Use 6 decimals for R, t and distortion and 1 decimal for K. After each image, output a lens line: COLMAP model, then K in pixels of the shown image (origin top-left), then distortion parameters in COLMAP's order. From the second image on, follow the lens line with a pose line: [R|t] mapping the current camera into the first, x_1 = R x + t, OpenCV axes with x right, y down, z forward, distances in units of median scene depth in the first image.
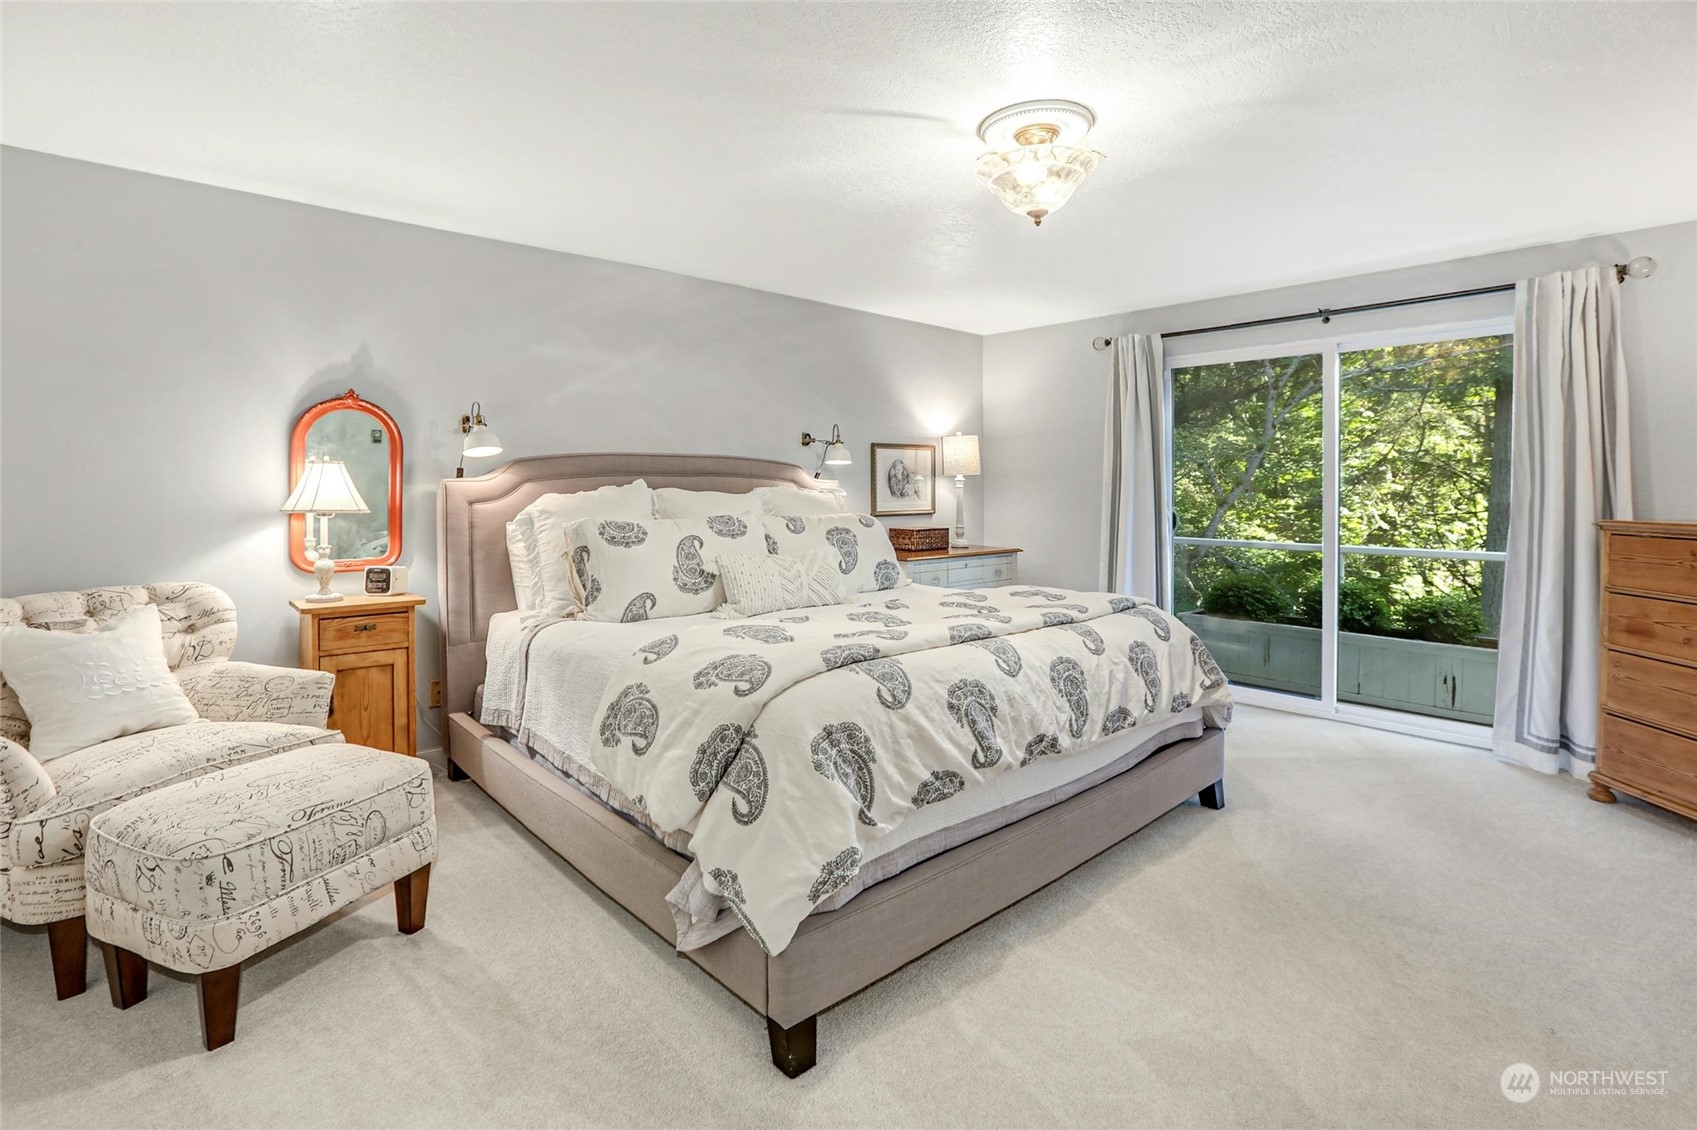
lens RADIAL K [[846.1, 0, 843.8], [0, 846.1, 502.1], [0, 0, 1]] dist [-0.062399, 0.051035]
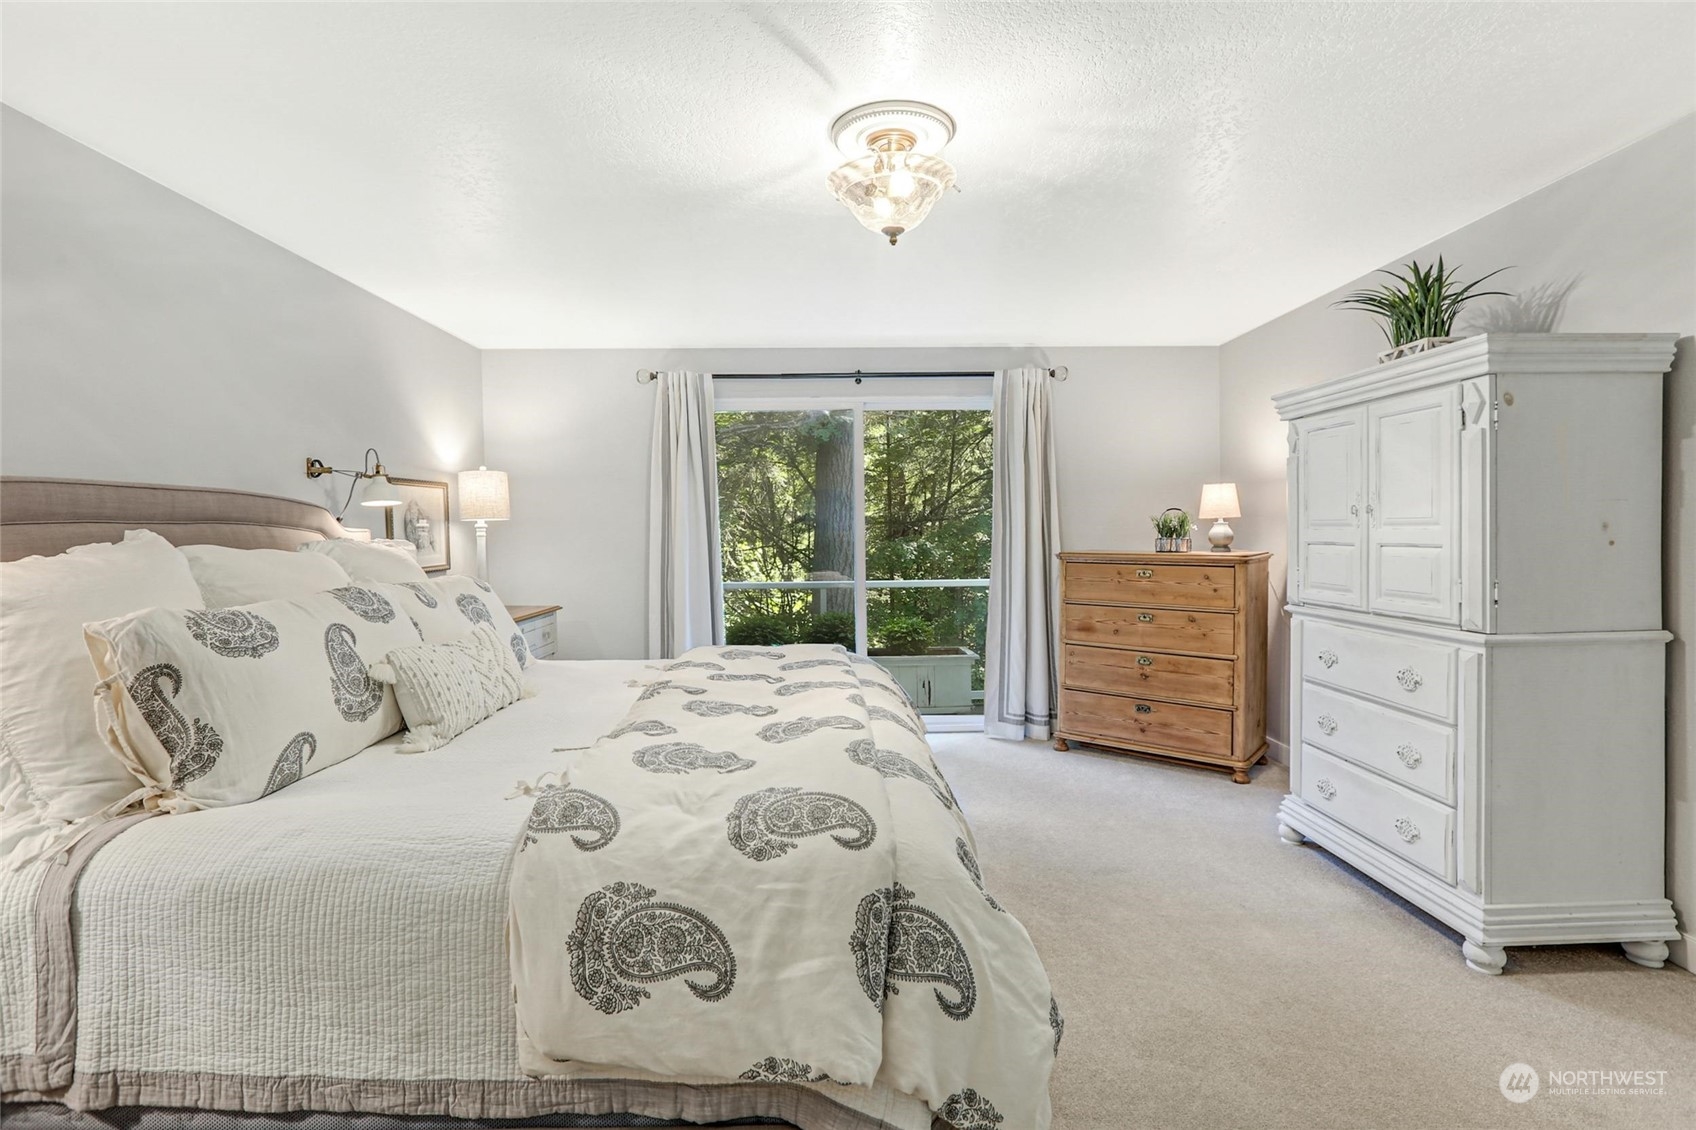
lens RADIAL K [[854.1, 0, 837.9], [0, 854.1, 554.1], [0, 0, 1]] dist [-0.061613, 0.039756]
pose [[0.649206, -0.032284, 0.759927, -0.401273], [0.023030, 0.999475, 0.022786, -0.015478], [-0.760264, 0.002708, 0.649608, 0.345024]]
